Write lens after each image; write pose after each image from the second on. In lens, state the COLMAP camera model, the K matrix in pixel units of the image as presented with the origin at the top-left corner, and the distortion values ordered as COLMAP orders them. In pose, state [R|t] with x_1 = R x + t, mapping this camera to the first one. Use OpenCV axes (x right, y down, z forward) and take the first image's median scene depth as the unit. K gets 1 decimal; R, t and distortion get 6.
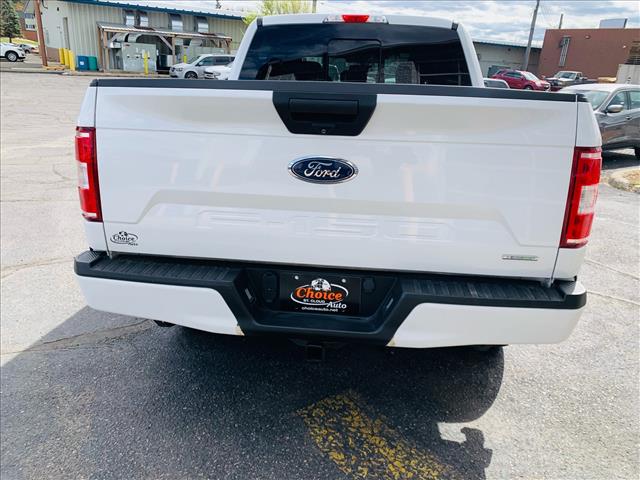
lens RADIAL K [[495.5, 0, 319.7], [0, 495.5, 236.1], [0, 0, 1]] dist [0.045285, -0.053010]
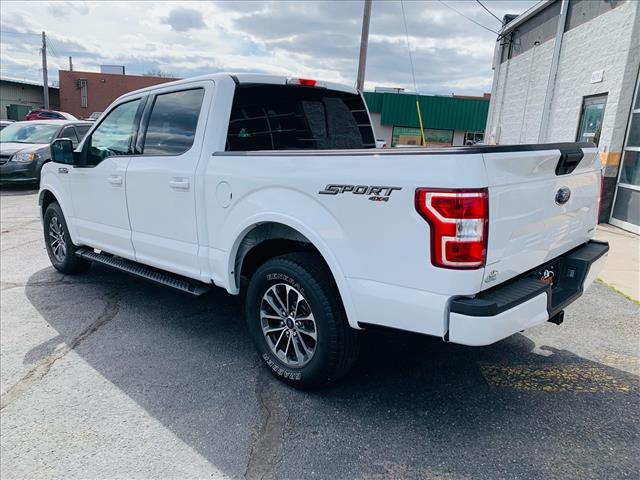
lens RADIAL K [[495.5, 0, 318.5], [0, 495.5, 243.8], [0, 0, 1]] dist [0.045285, -0.053010]
pose [[0.607919, -0.195383, 0.769584, -1.291081], [0.239606, 0.969208, 0.056792, -0.200003], [-0.756983, 0.149872, 0.636015, 0.454345]]
